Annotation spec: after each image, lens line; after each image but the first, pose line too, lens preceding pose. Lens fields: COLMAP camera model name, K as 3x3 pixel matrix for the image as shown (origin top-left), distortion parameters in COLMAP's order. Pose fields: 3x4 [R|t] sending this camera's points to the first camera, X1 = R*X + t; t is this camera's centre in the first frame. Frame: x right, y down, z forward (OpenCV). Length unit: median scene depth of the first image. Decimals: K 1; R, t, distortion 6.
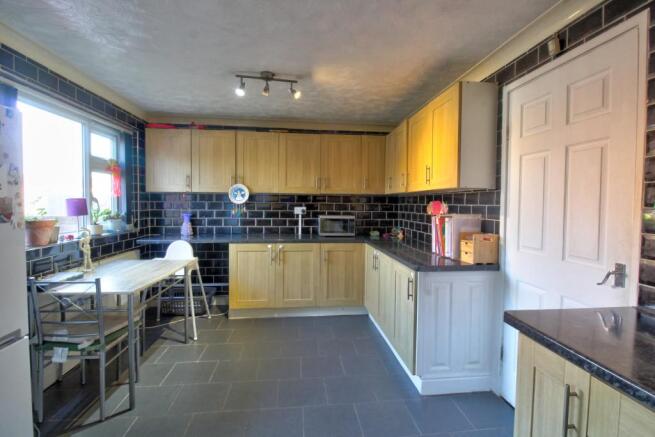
lens RADIAL K [[320.8, 0, 328.8], [0, 320.8, 216.3], [0, 0, 1]] dist [0.002786, -0.004801]
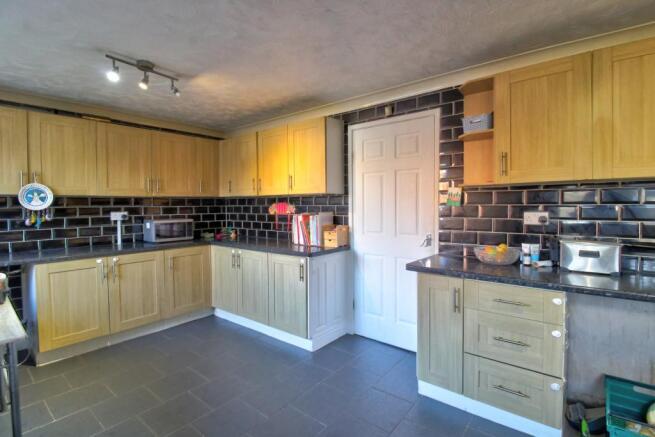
lens RADIAL K [[320.8, 0, 326.3], [0, 320.8, 217.7], [0, 0, 1]] dist [0.002786, -0.004801]
pose [[0.717576, -0.045948, 0.694963, -0.365282], [0.044702, 0.998803, 0.019881, -0.007360], [-0.695044, 0.016800, 0.718771, 0.010355]]
